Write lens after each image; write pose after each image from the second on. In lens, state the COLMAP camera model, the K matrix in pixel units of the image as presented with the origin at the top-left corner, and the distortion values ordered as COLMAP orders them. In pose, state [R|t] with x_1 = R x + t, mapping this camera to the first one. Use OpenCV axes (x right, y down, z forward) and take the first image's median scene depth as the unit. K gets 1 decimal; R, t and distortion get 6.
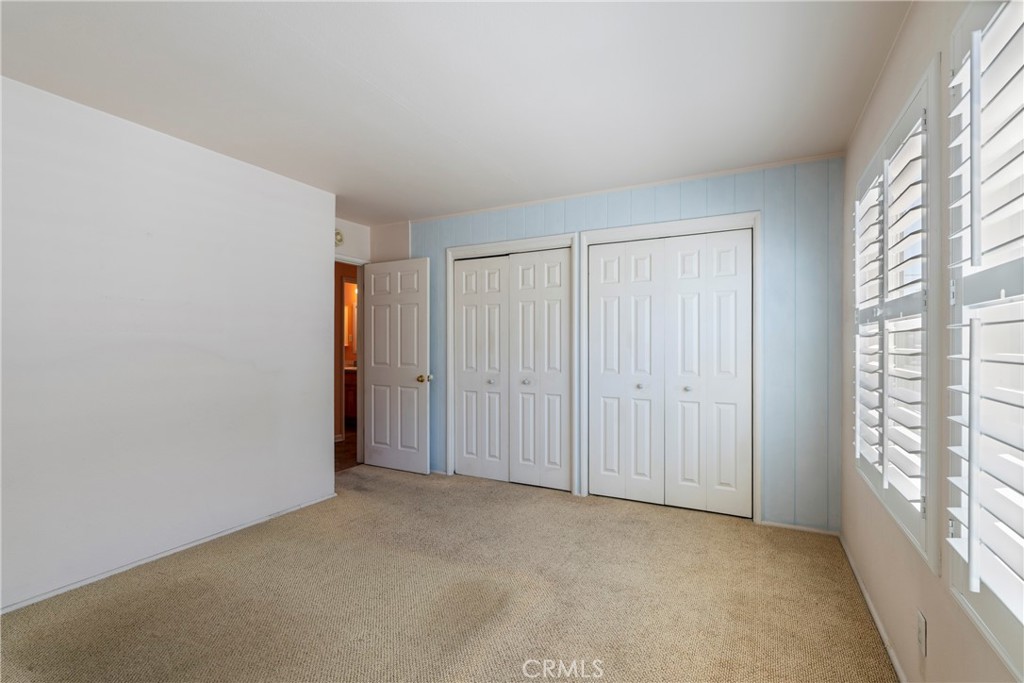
lens RADIAL K [[472.9, 0, 518.0], [0, 472.9, 346.6], [0, 0, 1]] dist [-0.008396, 0.003801]
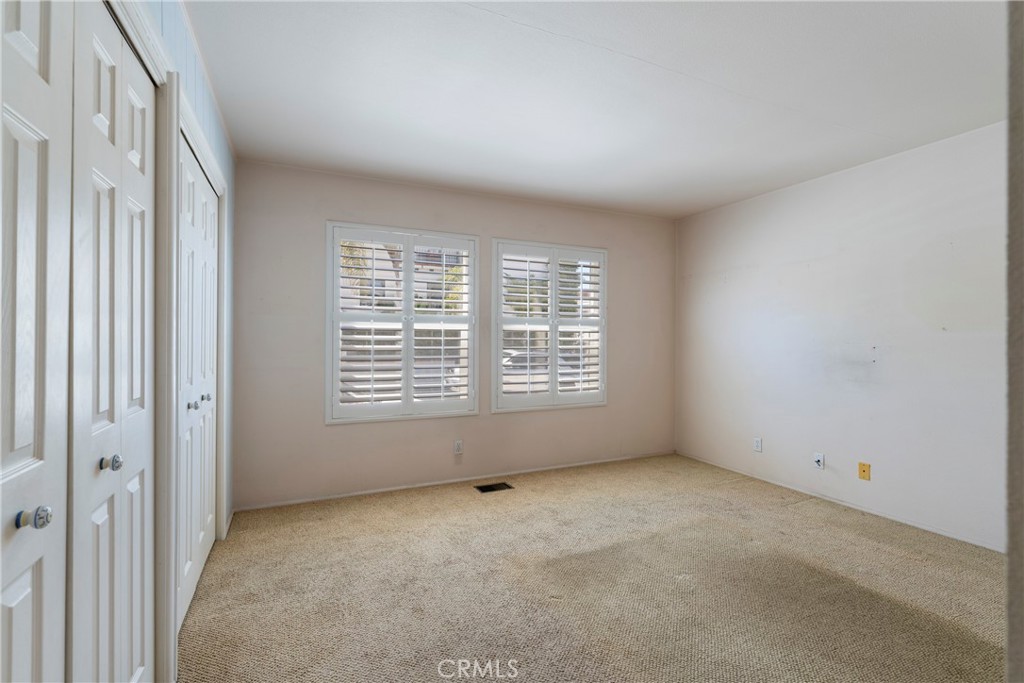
lens RADIAL K [[472.9, 0, 512.1], [0, 472.9, 338.2], [0, 0, 1]] dist [-0.008396, 0.003801]
pose [[-0.804404, 0.008174, 0.594027, -0.498234], [0.007079, 0.999966, -0.004174, 0.013502], [-0.594041, 0.000848, -0.804435, 1.571423]]
